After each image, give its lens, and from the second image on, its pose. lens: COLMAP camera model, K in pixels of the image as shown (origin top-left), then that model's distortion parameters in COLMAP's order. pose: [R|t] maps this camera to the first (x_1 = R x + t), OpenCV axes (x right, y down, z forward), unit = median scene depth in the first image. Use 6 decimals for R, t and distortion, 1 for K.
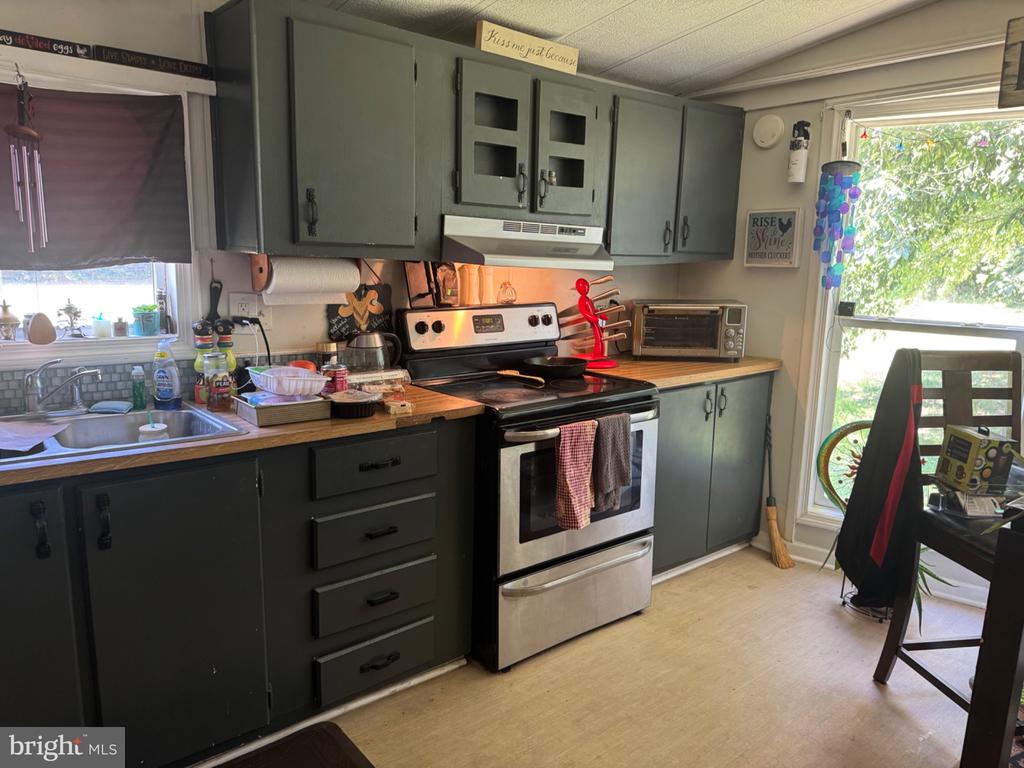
lens RADIAL K [[721.1, 0, 504.0], [0, 721.1, 389.3], [0, 0, 1]] dist [0.049613, -0.034570]
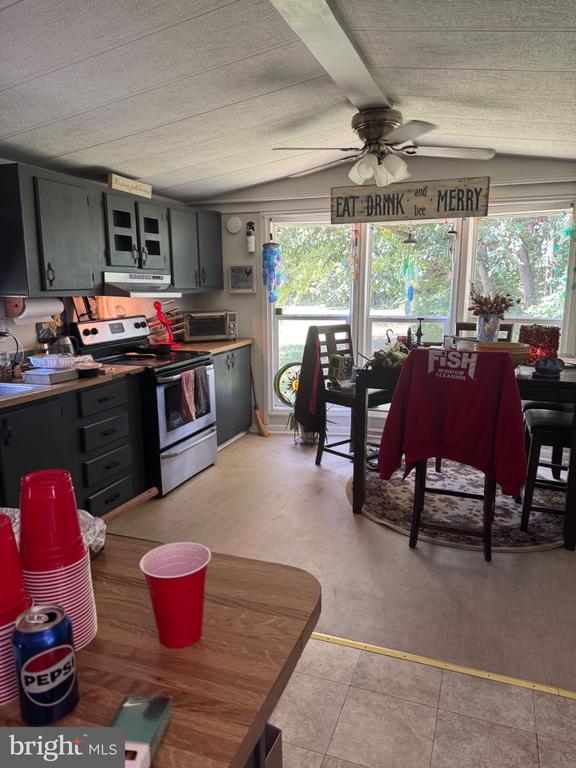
lens RADIAL K [[540.8, 0, 293.4], [0, 540.8, 385.9], [0, 0, 1]] dist [0.049613, -0.034570]
pose [[0.854499, -0.120298, 0.505331, -0.391814], [0.112754, 0.992575, 0.045627, 0.046460], [-0.507067, 0.017990, 0.861719, -0.467164]]
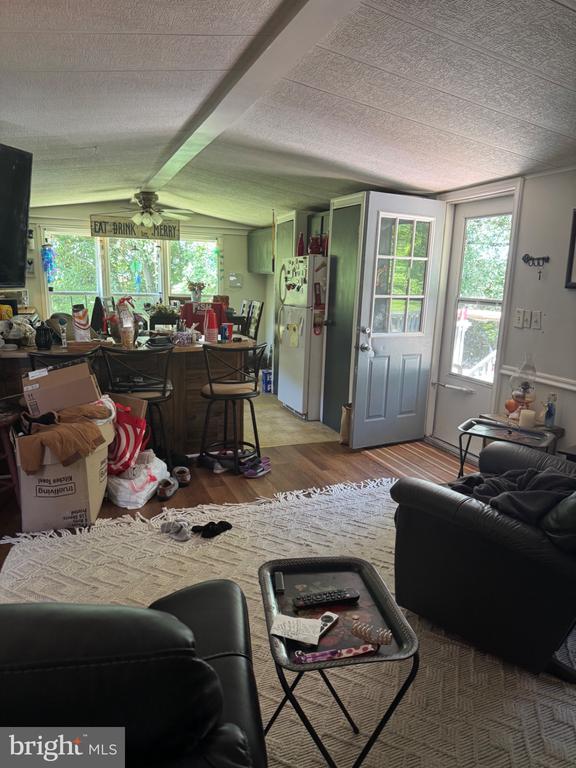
lens RADIAL K [[540.8, 0, 287.7], [0, 540.8, 384.4], [0, 0, 1]] dist [0.049613, -0.034570]
pose [[0.297268, -0.197049, 0.934239, -1.927925], [0.146191, 0.976328, 0.159410, 0.084335], [-0.943536, 0.089190, 0.319038, -0.886751]]
